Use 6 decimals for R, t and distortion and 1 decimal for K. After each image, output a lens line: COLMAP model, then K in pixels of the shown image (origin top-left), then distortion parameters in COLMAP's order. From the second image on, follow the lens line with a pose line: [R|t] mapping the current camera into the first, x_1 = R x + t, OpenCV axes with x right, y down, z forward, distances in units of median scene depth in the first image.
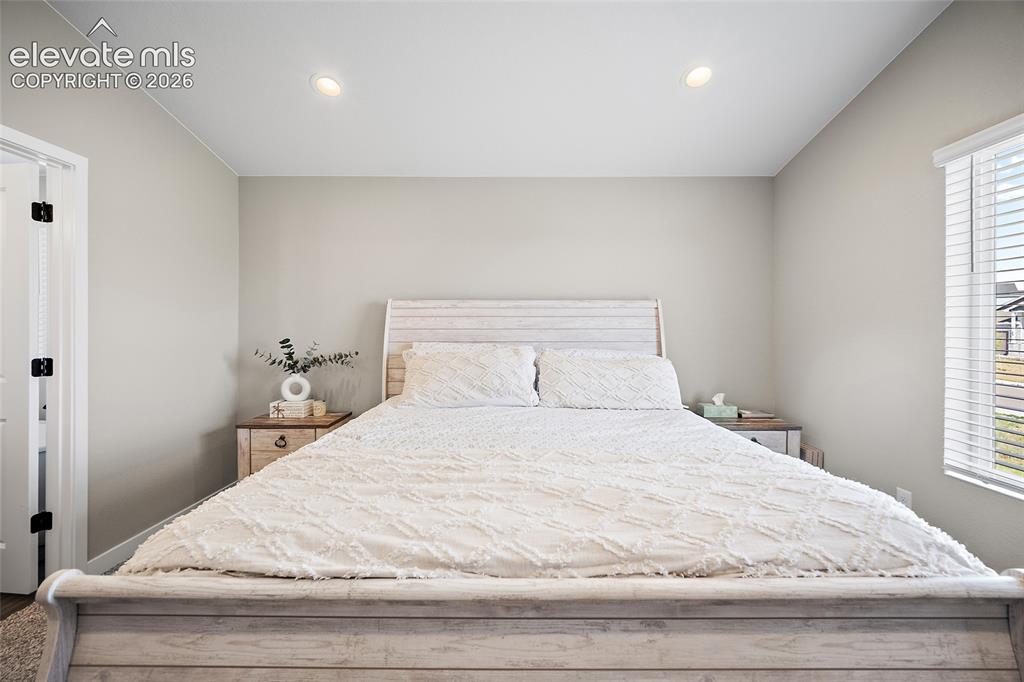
lens RADIAL K [[402.0, 0, 515.2], [0, 402.0, 336.6], [0, 0, 1]] dist [-0.003398, 0.000041]
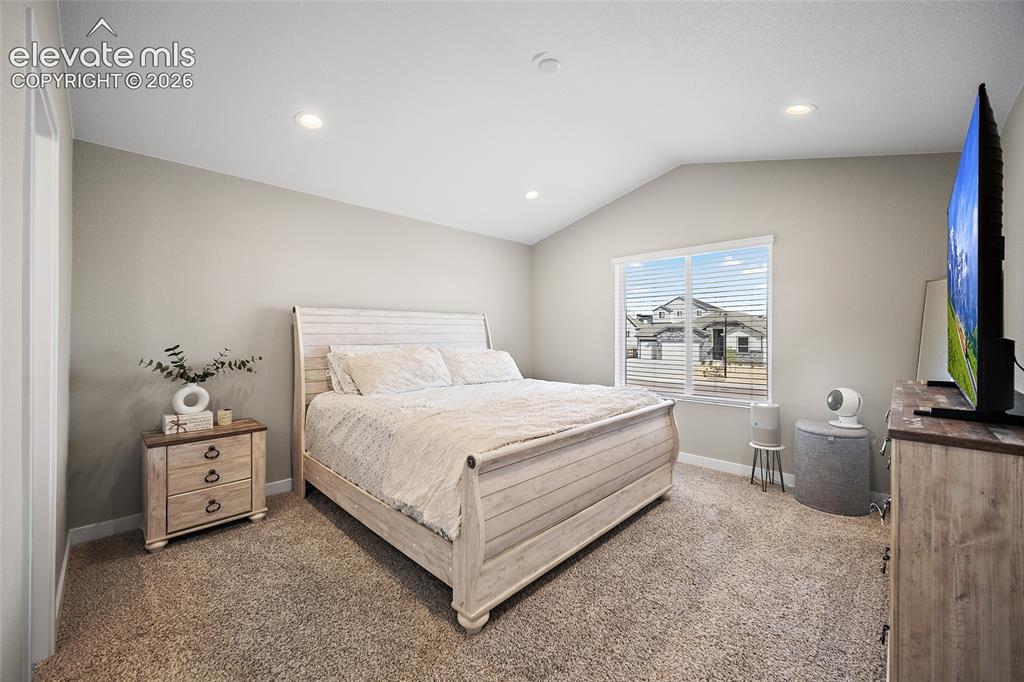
lens RADIAL K [[402.0, 0, 515.2], [0, 402.0, 336.6], [0, 0, 1]] dist [-0.003398, 0.000041]
pose [[0.698209, -0.008533, 0.715844, -0.689593], [0.015437, 0.999876, -0.003138, 0.000432], [-0.715728, 0.013242, 0.698254, -0.165206]]
